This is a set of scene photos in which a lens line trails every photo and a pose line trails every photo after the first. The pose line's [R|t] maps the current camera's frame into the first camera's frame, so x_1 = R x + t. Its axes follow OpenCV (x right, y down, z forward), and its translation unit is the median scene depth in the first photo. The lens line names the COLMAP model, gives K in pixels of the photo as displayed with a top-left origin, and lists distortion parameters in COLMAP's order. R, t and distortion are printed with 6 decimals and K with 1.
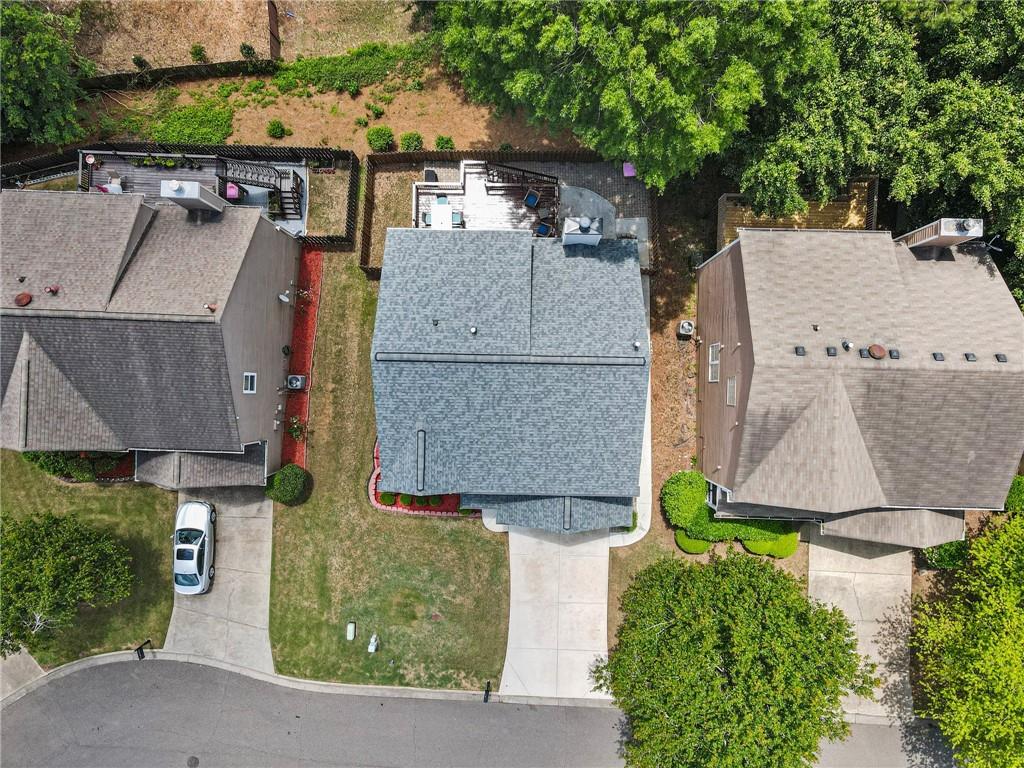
lens RADIAL K [[770.3, 0, 512.0], [0, 770.3, 384.0], [0, 0, 1]] dist [0.020663, -0.003732]
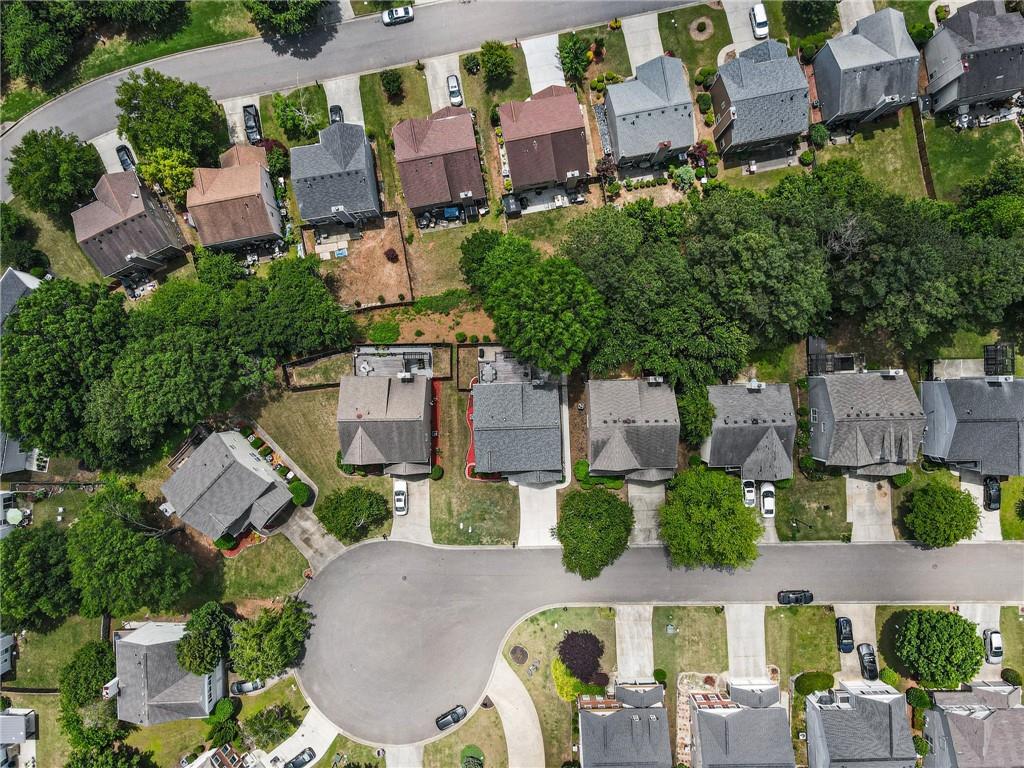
lens RADIAL K [[770.3, 0, 512.0], [0, 770.3, 384.0], [0, 0, 1]] dist [0.020663, -0.003732]
pose [[0.998674, -0.051353, 0.003676, -0.018410], [0.051302, 0.998600, 0.012881, -0.195181], [-0.004332, -0.012675, 0.999910, -1.659544]]
